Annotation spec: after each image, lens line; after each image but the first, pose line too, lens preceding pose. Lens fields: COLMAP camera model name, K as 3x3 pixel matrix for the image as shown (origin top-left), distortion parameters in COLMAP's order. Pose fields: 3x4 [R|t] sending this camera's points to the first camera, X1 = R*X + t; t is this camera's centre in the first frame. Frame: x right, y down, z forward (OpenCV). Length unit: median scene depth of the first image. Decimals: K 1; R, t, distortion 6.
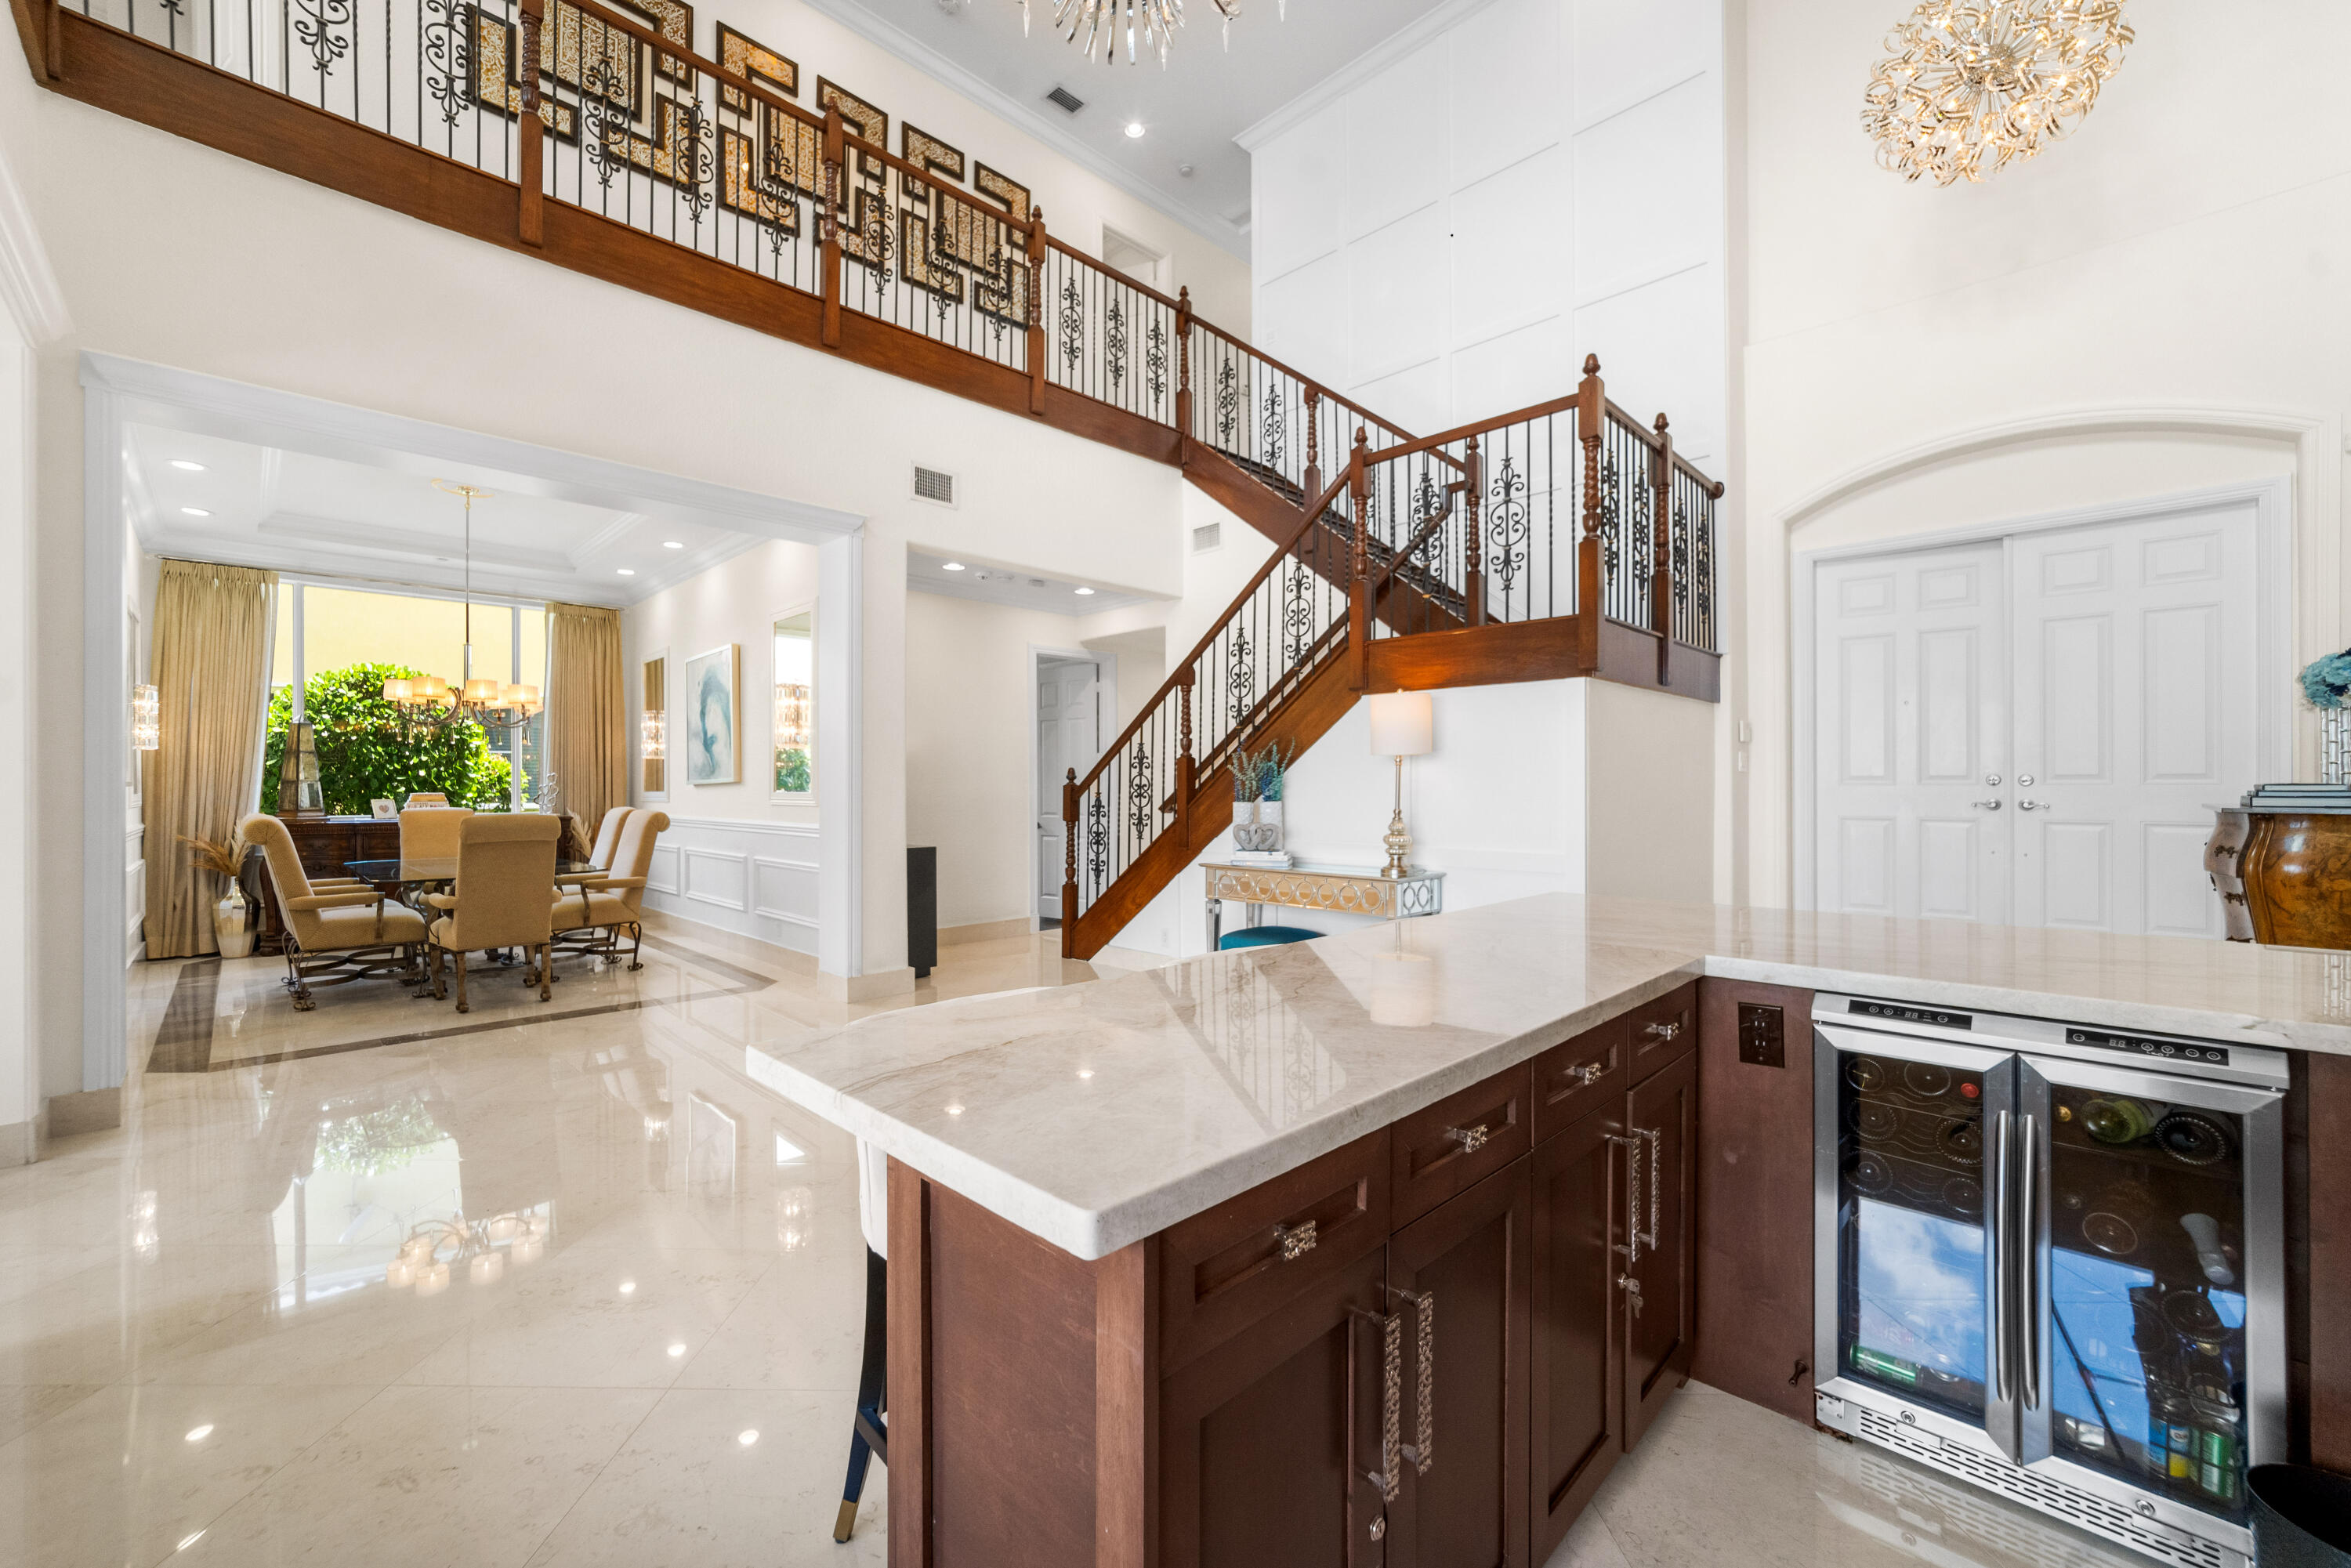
lens RADIAL K [[955.2, 0, 1156.4], [0, 955.2, 778.8], [0, 0, 1]] dist [-0.002483, 0.000194]
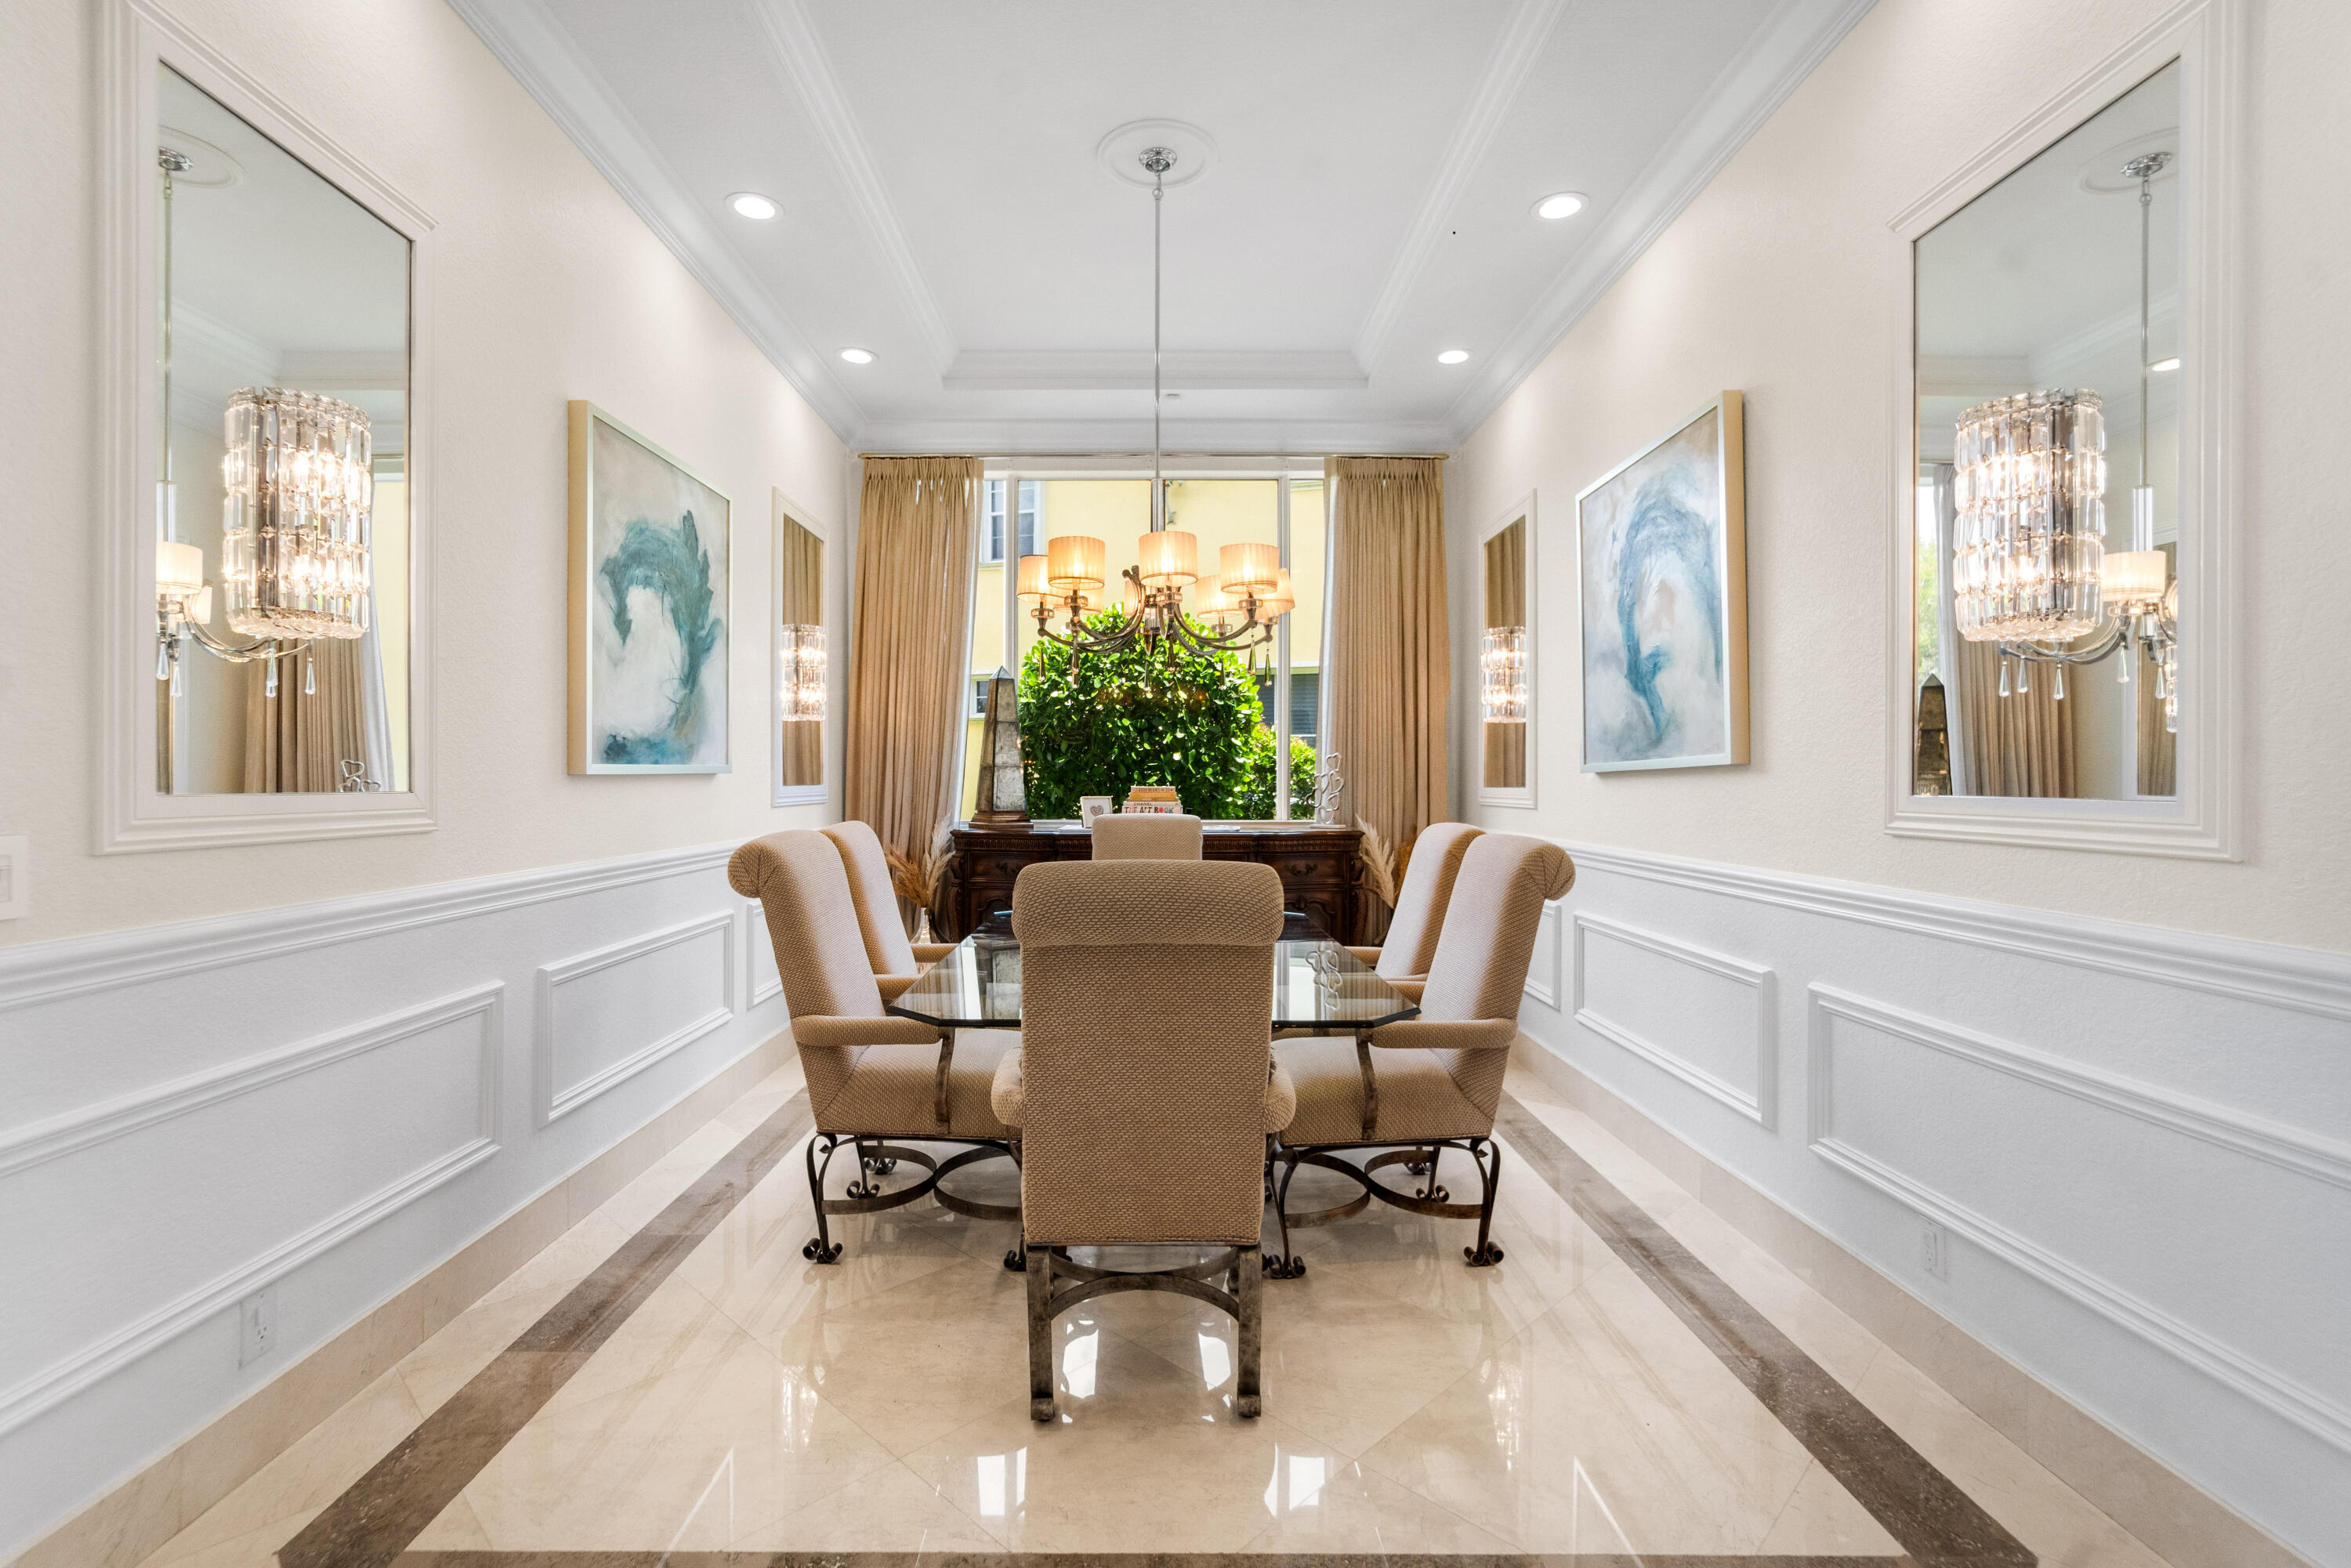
lens RADIAL K [[955.2, 0, 1156.4], [0, 955.2, 778.8], [0, 0, 1]] dist [-0.002483, 0.000194]
pose [[0.699962, 0.004009, -0.714169, -0.302968], [0.000656, 0.999980, 0.006257, 0.005738], [0.714180, -0.004848, 0.699946, 0.530135]]
